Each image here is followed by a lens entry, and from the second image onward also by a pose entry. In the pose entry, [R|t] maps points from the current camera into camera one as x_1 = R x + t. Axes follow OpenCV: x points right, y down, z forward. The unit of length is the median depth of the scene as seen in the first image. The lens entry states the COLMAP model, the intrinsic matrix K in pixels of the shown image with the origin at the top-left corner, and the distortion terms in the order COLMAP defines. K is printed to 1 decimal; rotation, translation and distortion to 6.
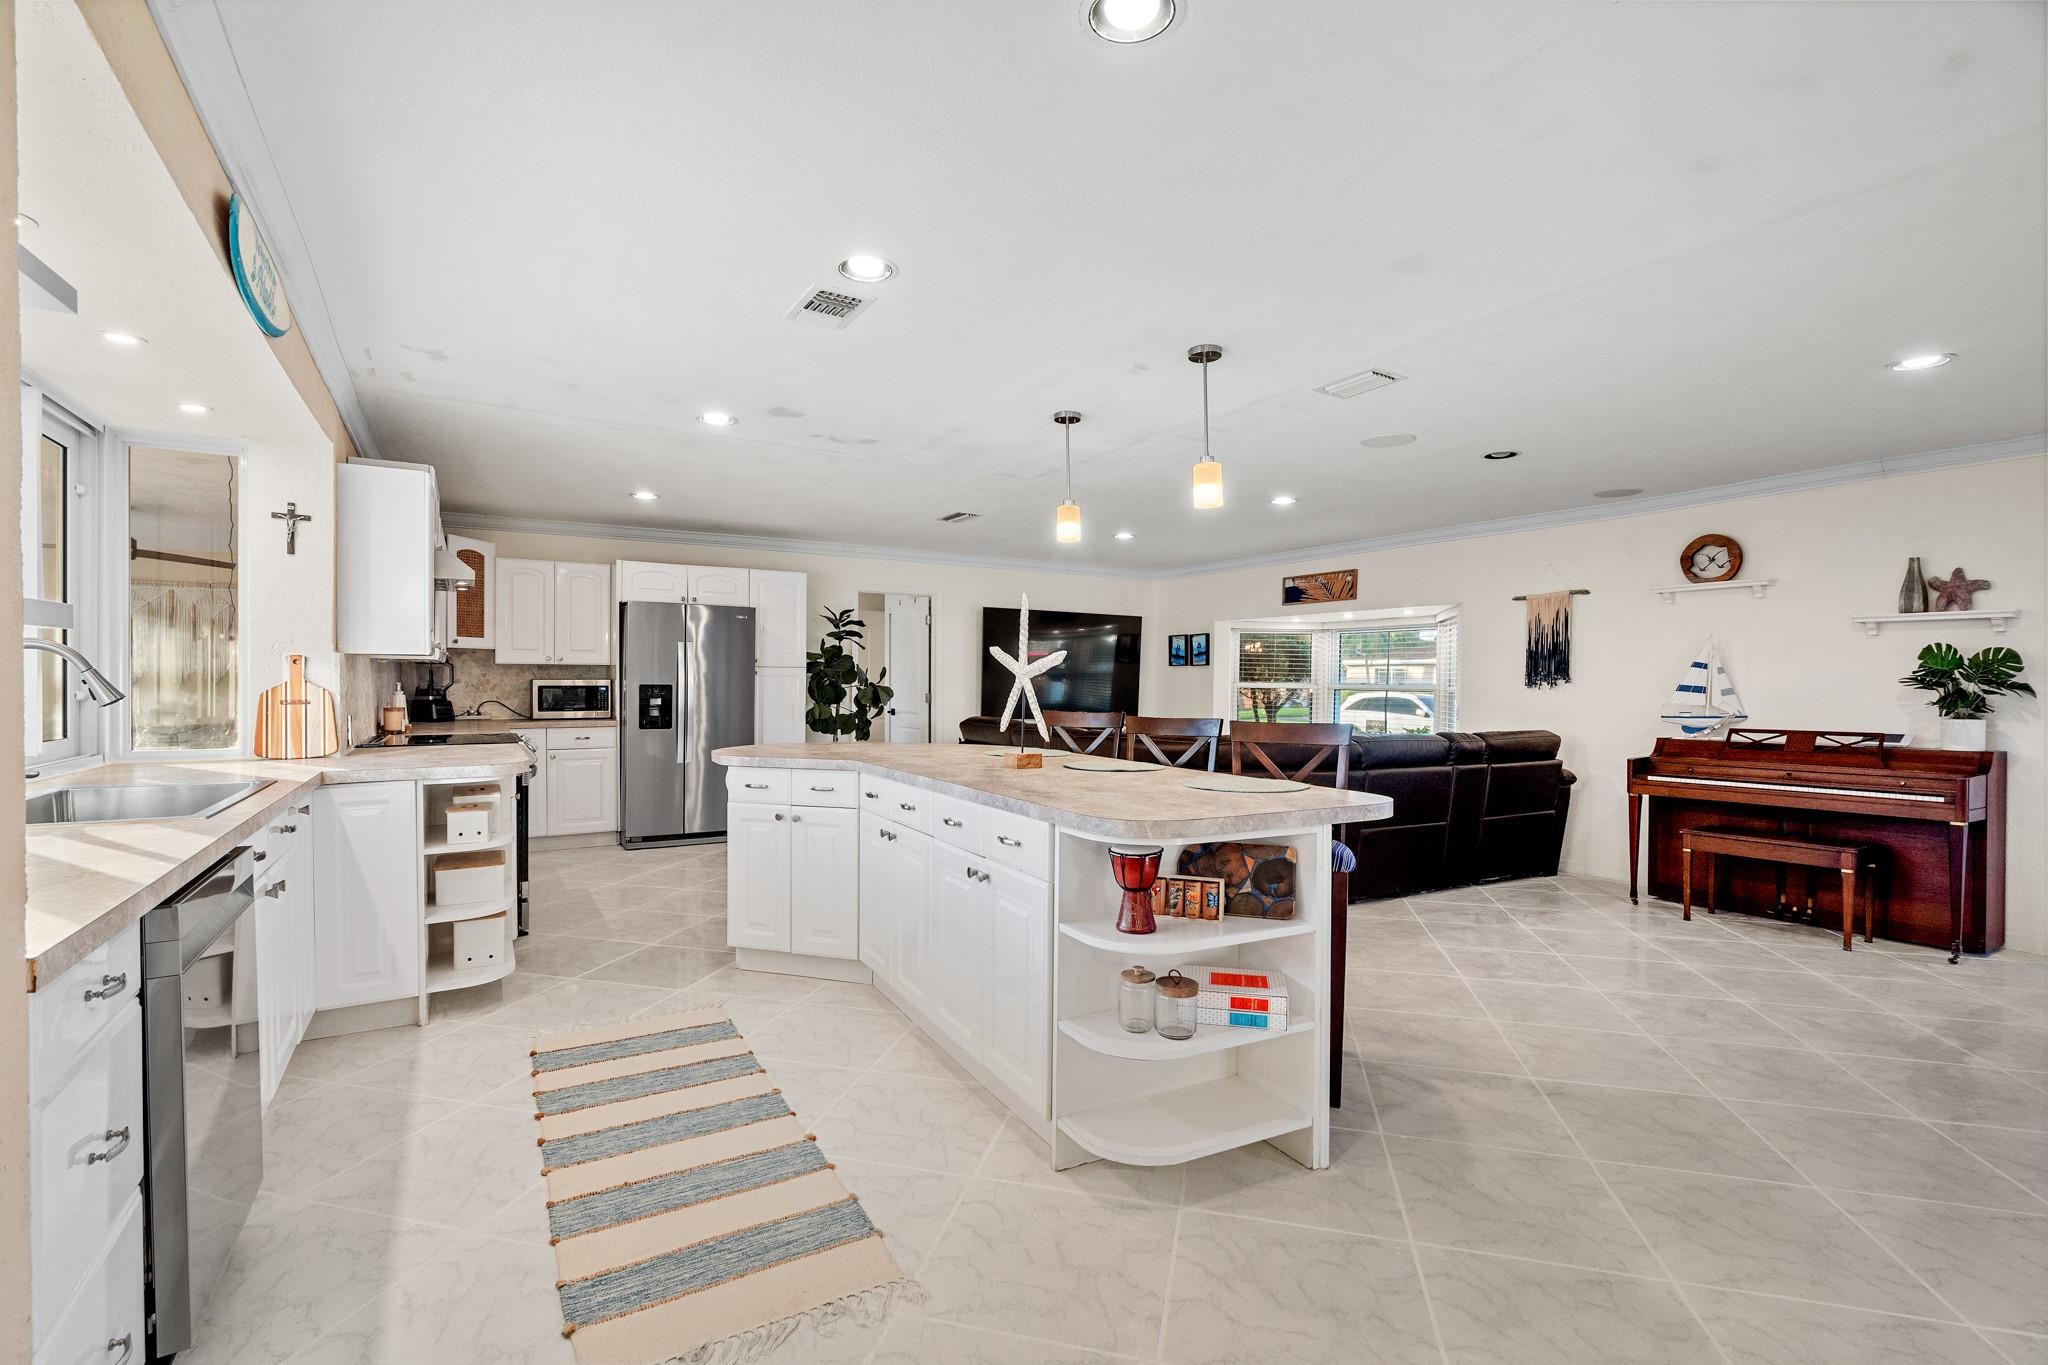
lens RADIAL K [[926.8, 0, 1018.5], [0, 926.8, 690.0], [0, 0, 1]] dist [-0.002671, 0.000545]
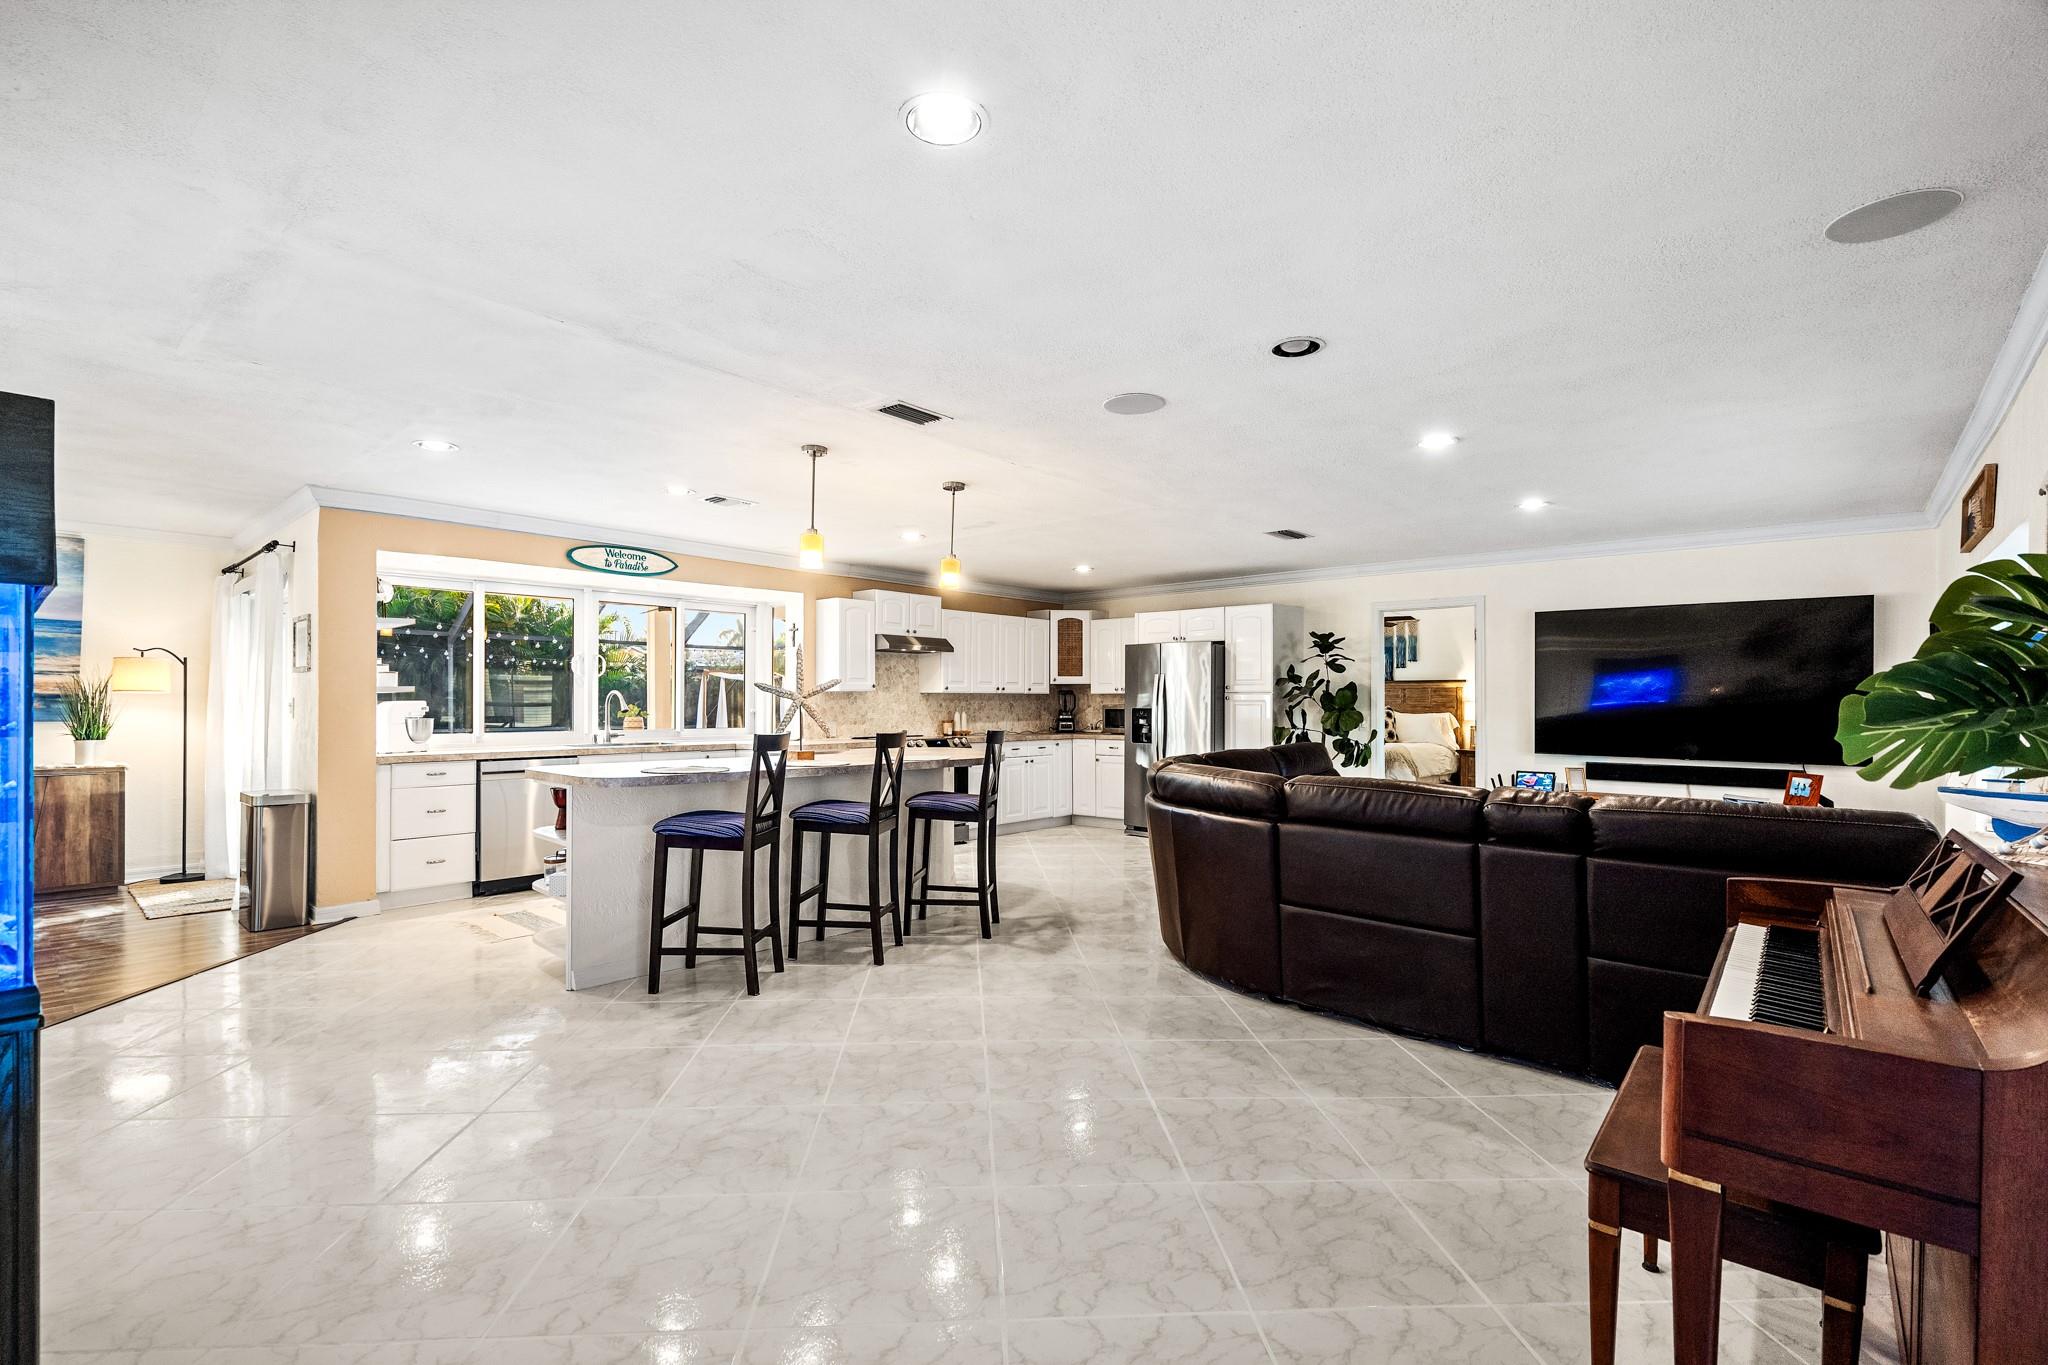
lens RADIAL K [[923.5, 0, 1018.3], [0, 923.5, 698.6], [0, 0, 1]] dist [-0.002607, 0.000254]
pose [[0.303790, -0.010684, -0.952679, 0.849650], [-0.010096, 0.999845, -0.014432, 0.001281], [0.952686, 0.014002, 0.303635, 0.492466]]
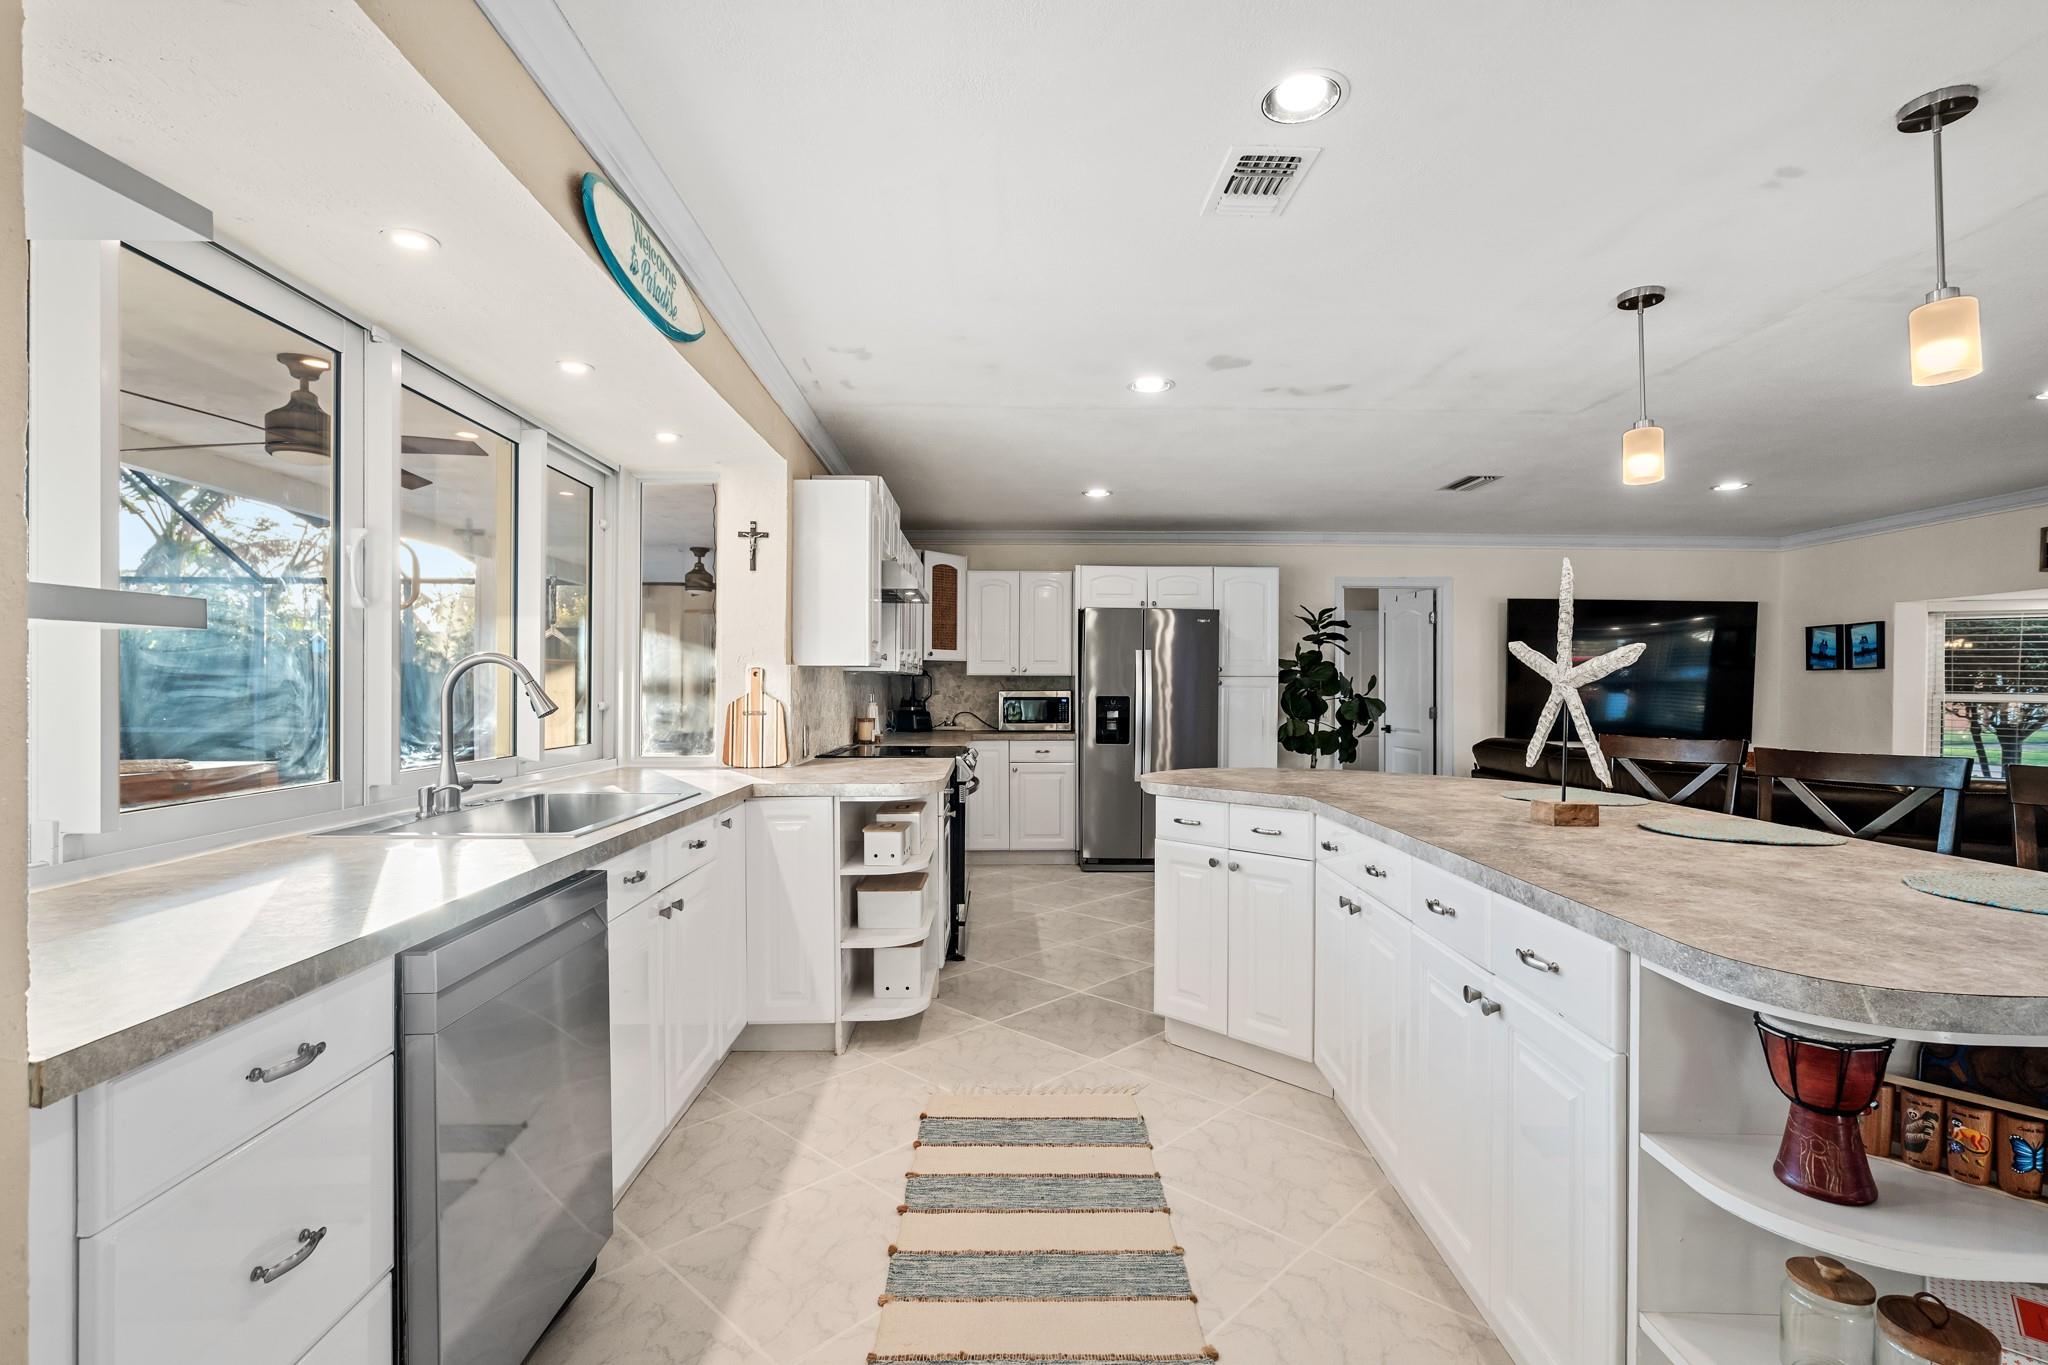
lens RADIAL K [[959.2, 0, 1017.3], [0, 959.2, 690.8], [0, 0, 1]] dist [-0.004402, 0.004071]
pose [[0.869792, -0.001838, -0.493415, 0.001436], [-0.003829, 0.999938, -0.010473, -0.000905], [0.493403, 0.010999, 0.869731, 0.123825]]
